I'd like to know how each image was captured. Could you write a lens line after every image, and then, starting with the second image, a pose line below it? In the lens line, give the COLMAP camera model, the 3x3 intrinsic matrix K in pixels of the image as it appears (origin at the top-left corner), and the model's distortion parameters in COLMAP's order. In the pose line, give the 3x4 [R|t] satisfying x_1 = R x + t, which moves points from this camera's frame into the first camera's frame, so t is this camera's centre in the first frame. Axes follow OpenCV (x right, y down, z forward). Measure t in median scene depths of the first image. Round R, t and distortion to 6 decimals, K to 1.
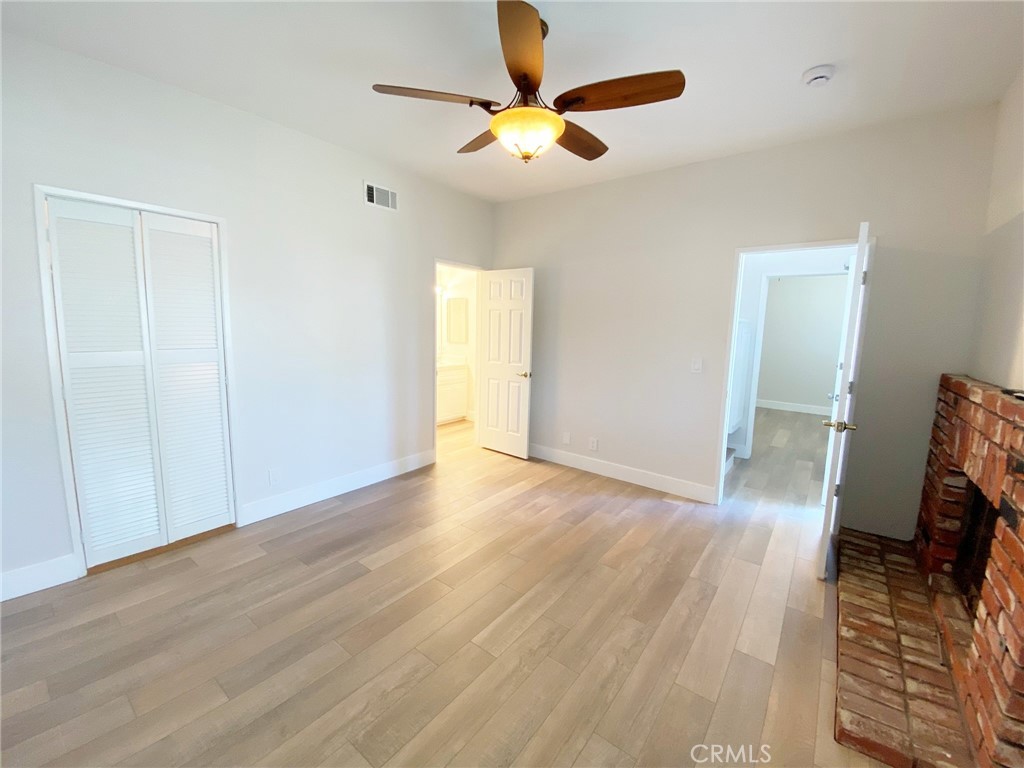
lens RADIAL K [[410.6, 0, 517.1], [0, 410.6, 383.6], [0, 0, 1]] dist [0.031095, -0.020909]
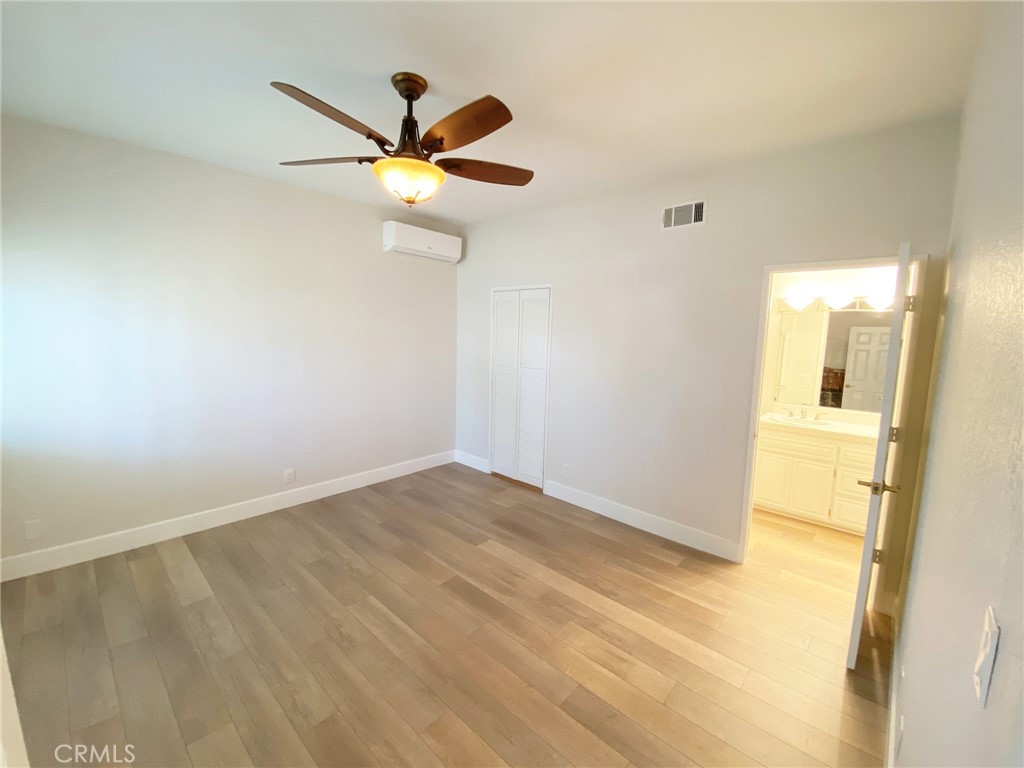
lens RADIAL K [[410.6, 0, 517.1], [0, 410.6, 383.6], [0, 0, 1]] dist [0.031095, -0.020909]
pose [[-0.073222, 0.102485, -0.992036, 0.883097], [-0.166734, 0.979449, 0.113491, -0.215960], [0.983279, 0.173717, -0.054630, 1.136387]]
